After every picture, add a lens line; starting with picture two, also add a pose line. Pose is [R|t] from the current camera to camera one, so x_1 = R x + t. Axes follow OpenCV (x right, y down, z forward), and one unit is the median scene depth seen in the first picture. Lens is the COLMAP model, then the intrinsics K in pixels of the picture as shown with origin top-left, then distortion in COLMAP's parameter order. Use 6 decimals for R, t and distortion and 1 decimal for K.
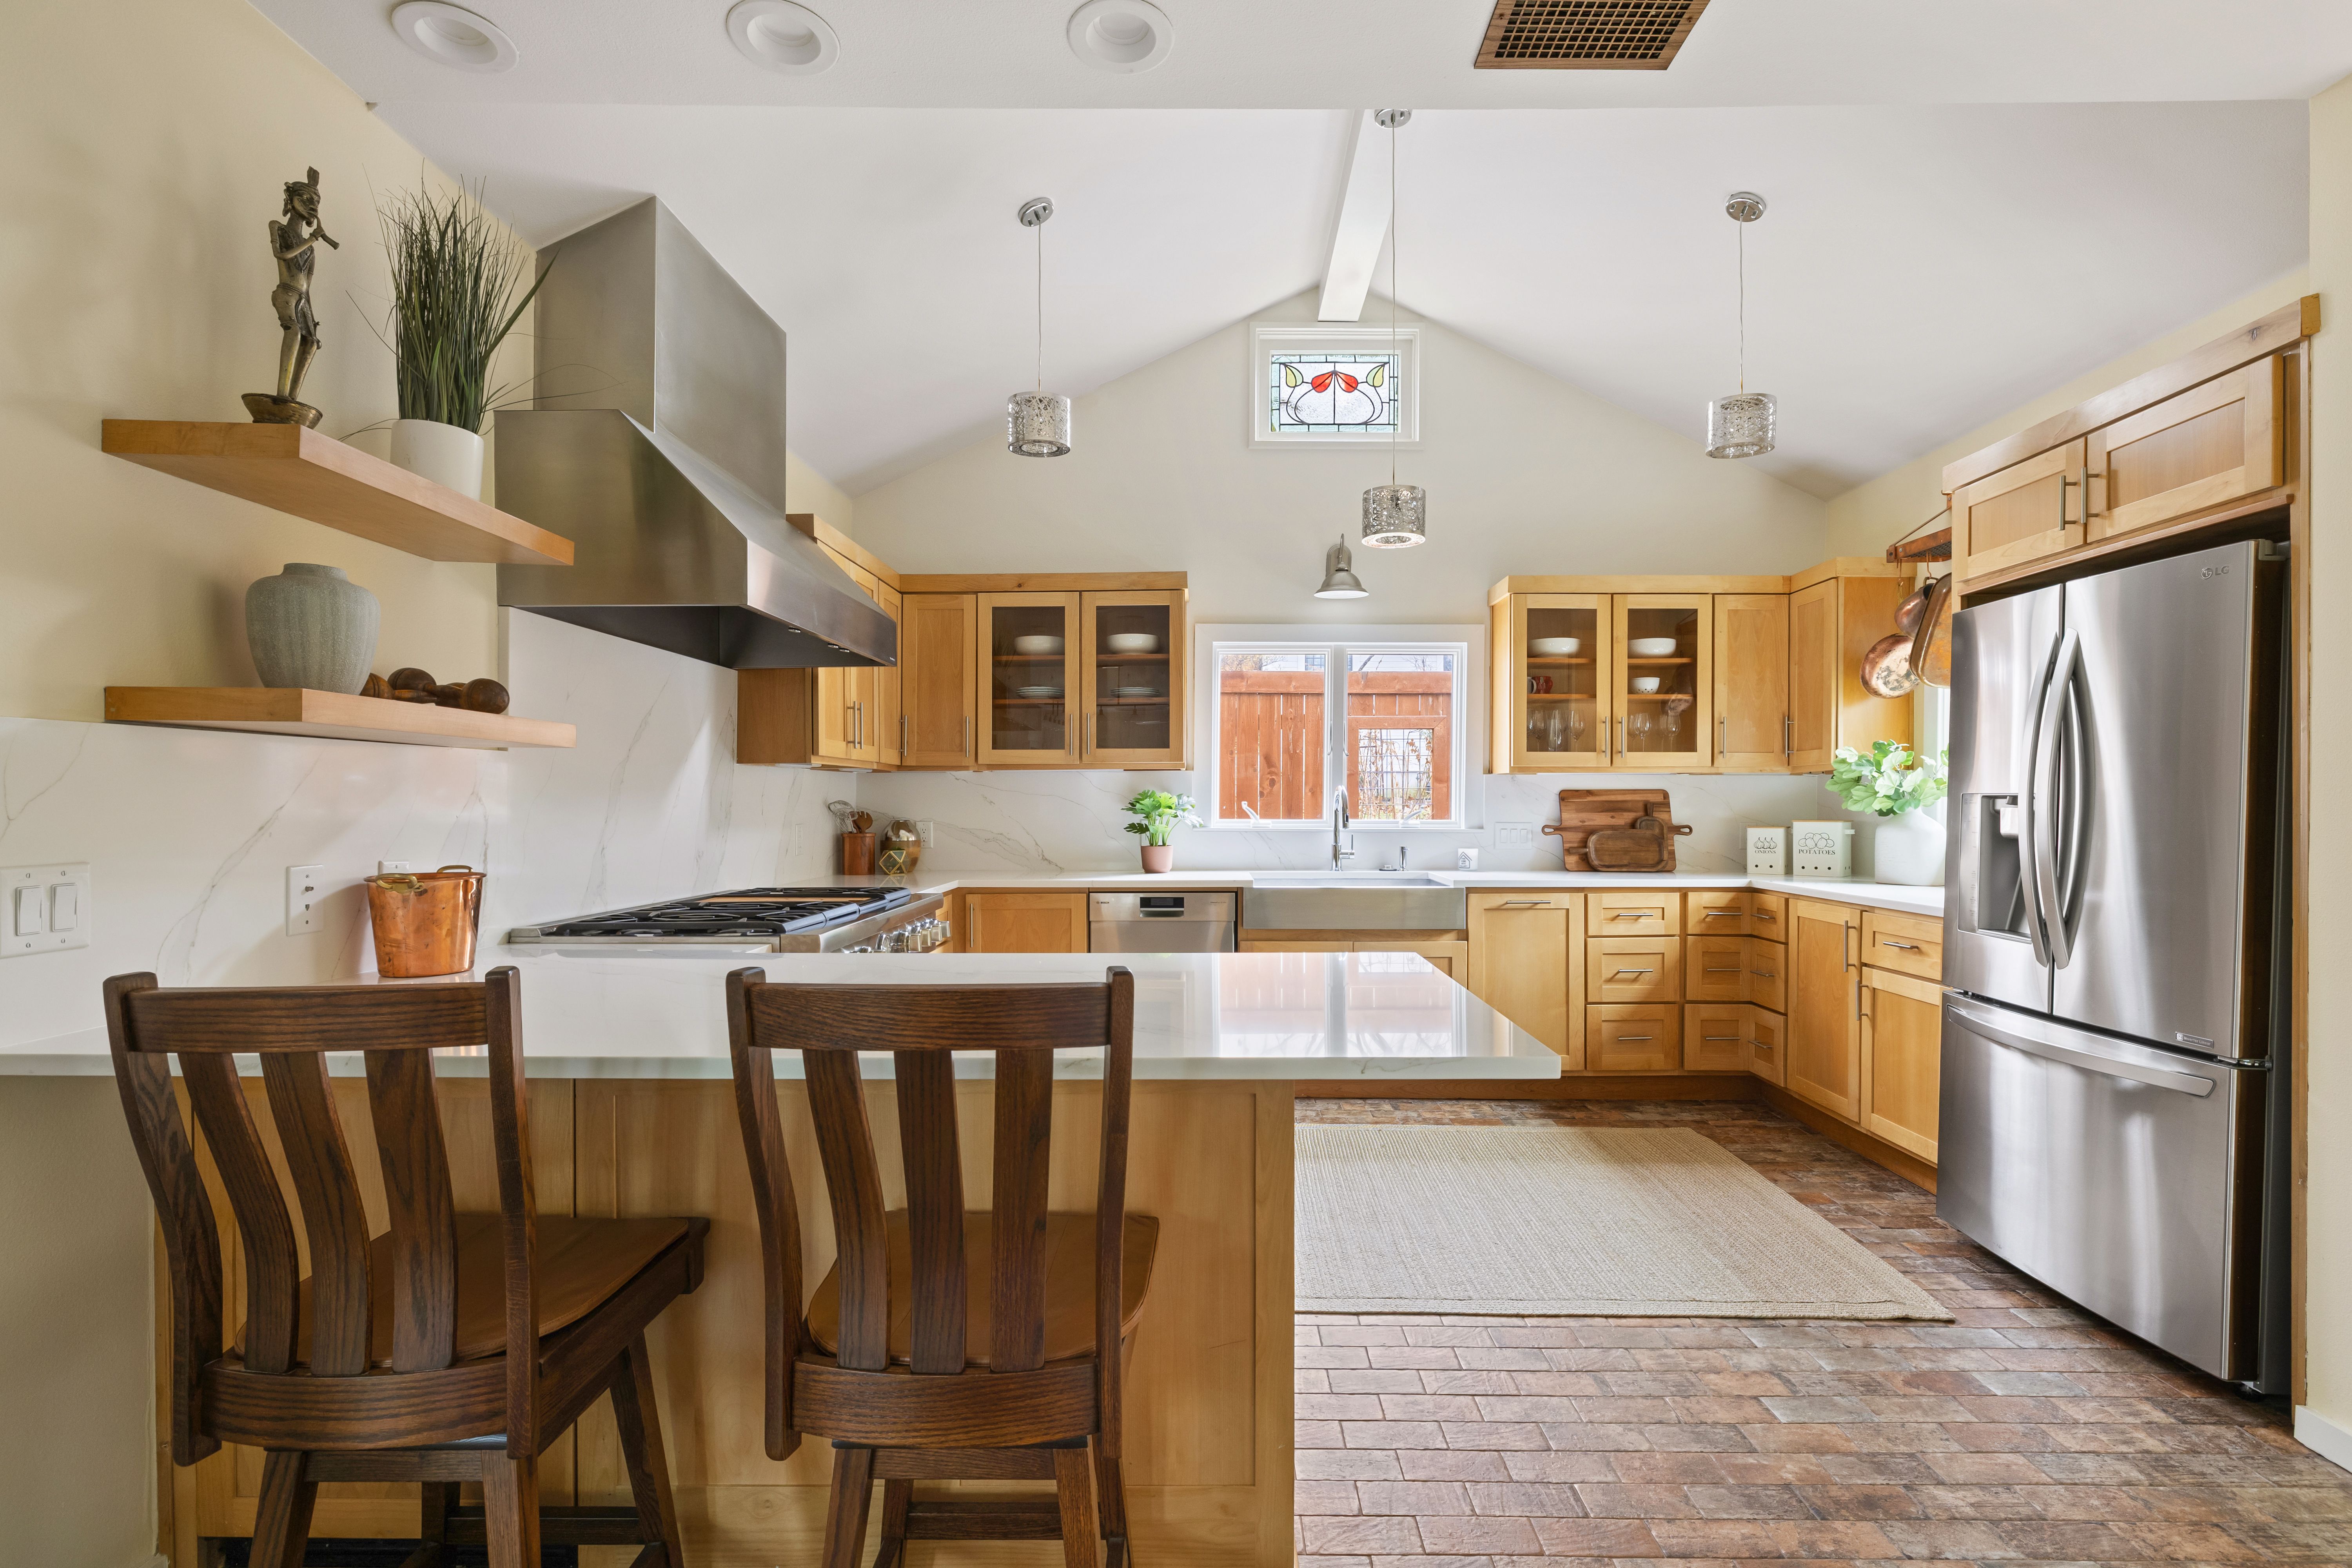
lens RADIAL K [[1105.9, 0, 1196.1], [0, 1105.9, 799.4], [0, 0, 1]] dist [-0.004675, 0.003084]
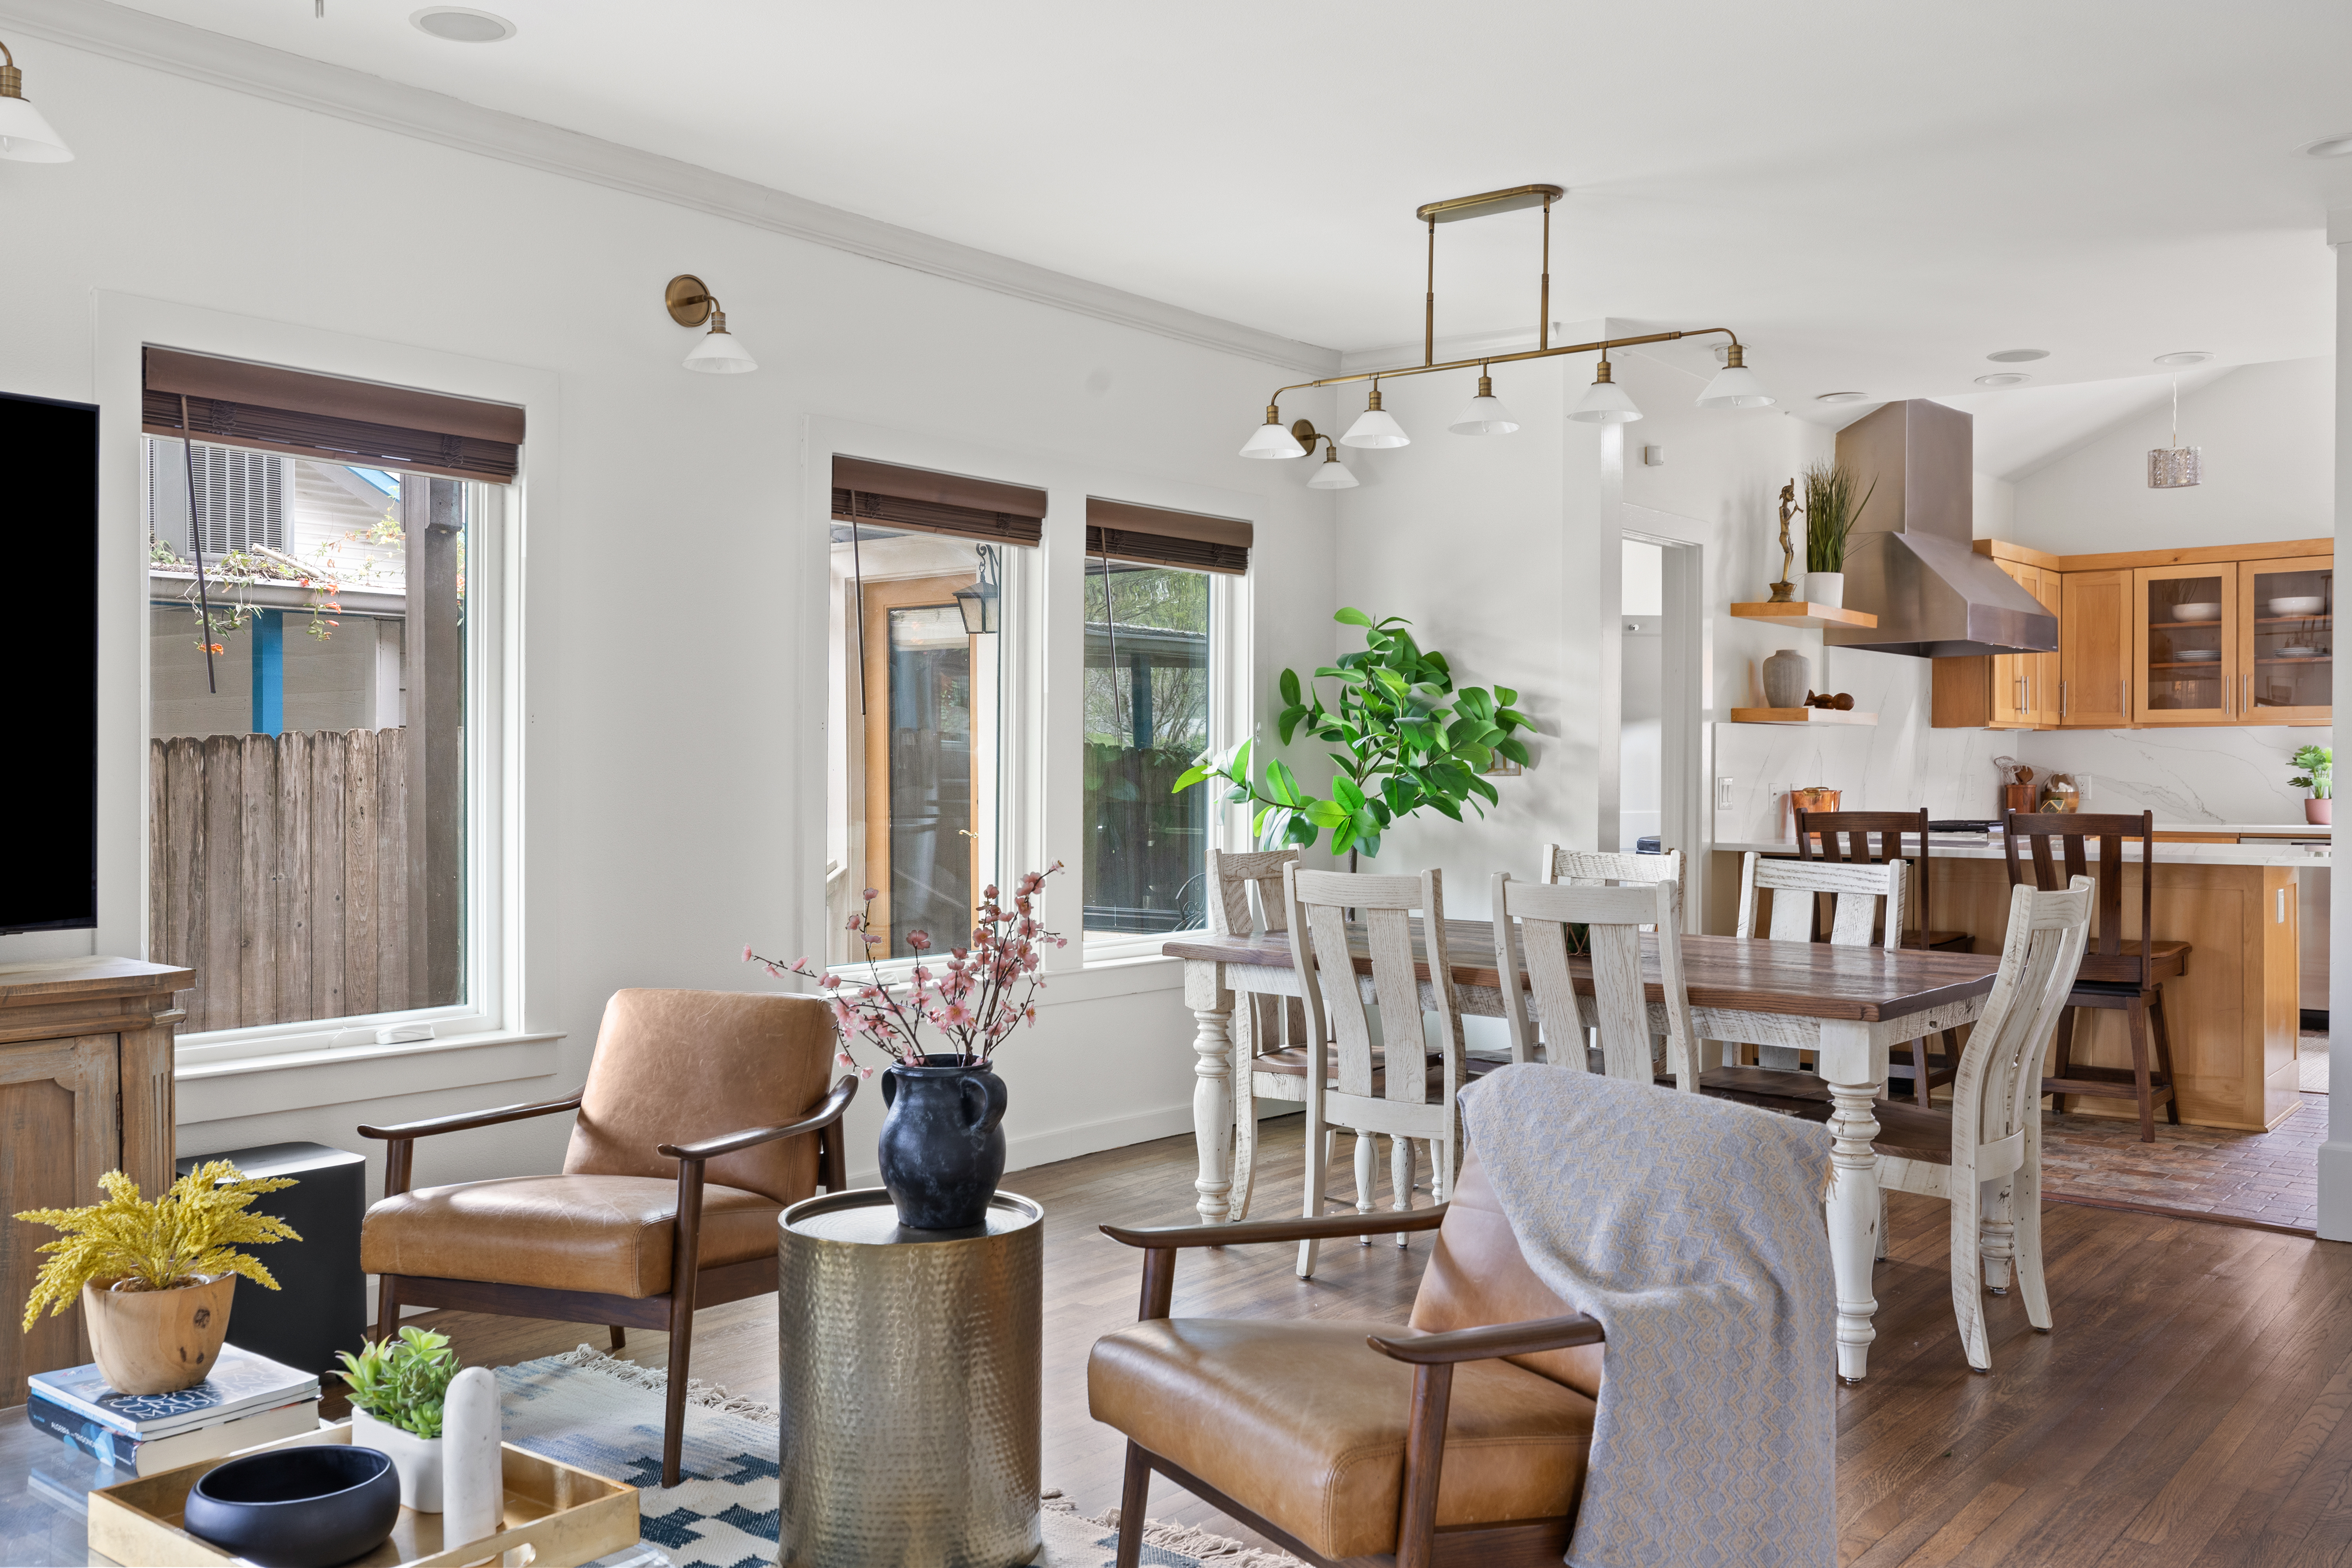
lens RADIAL K [[1967.4, 0, 1175.1], [0, 1967.4, 778.0], [0, 0, 1]] dist [-0.001757, 0.010756]
pose [[0.777273, 0.003036, -0.629156, 0.319068], [0.001501, 0.999977, 0.006680, 0.009418], [0.629162, -0.006137, 0.777250, -1.224489]]
